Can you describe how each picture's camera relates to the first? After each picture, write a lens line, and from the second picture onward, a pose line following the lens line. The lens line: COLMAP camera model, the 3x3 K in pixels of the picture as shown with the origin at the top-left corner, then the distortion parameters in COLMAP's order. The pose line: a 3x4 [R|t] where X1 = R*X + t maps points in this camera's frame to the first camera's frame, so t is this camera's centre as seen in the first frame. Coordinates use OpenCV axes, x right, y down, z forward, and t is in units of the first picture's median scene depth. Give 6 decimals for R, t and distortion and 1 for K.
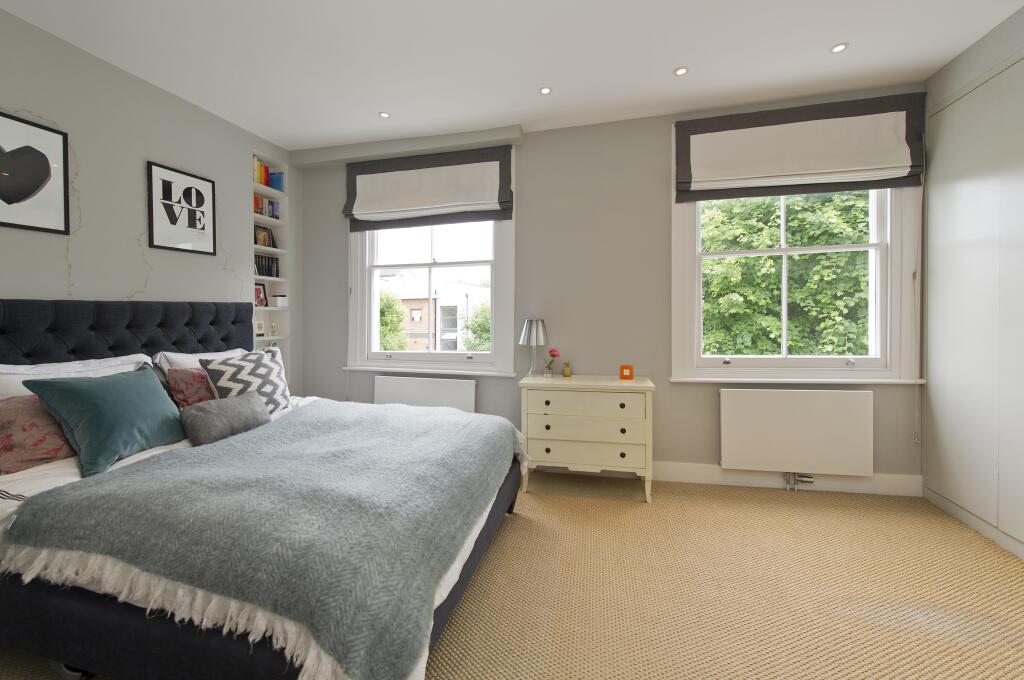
lens RADIAL K [[422.6, 0, 513.6], [0, 422.6, 321.5], [0, 0, 1]] dist [-0.000515, -0.000079]
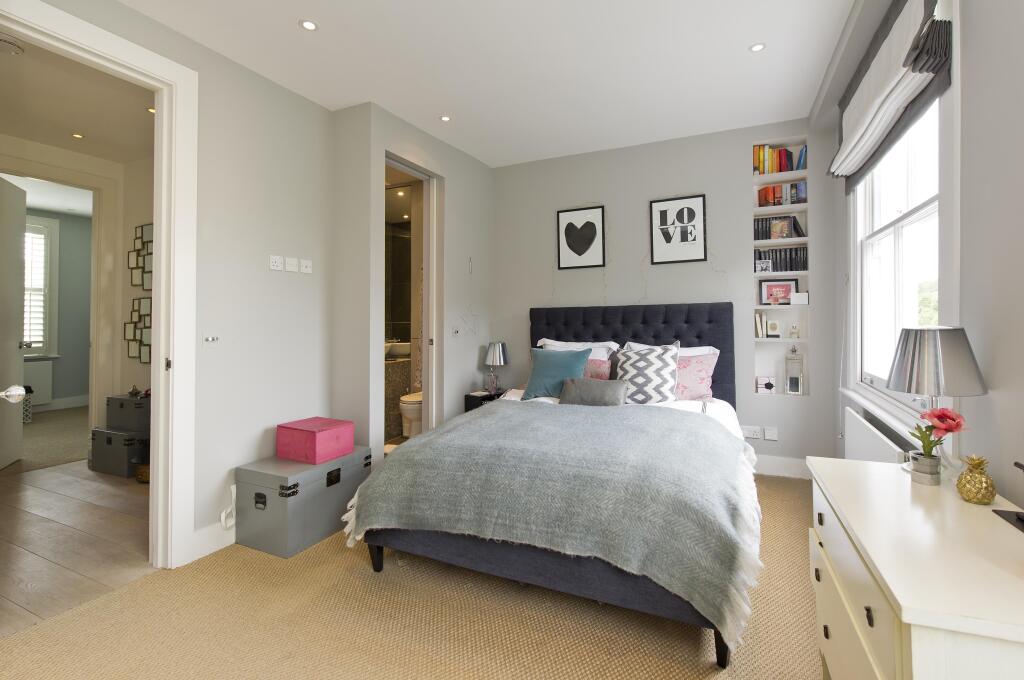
lens RADIAL K [[465.6, 0, 512.9], [0, 465.6, 311.0], [0, 0, 1]] dist [-0.000058, -0.000051]
pose [[-0.201779, -0.003328, -0.979425, 0.636729], [-0.007916, 0.999967, -0.001767, -0.020174], [0.979399, 0.007396, -0.201799, 0.811574]]
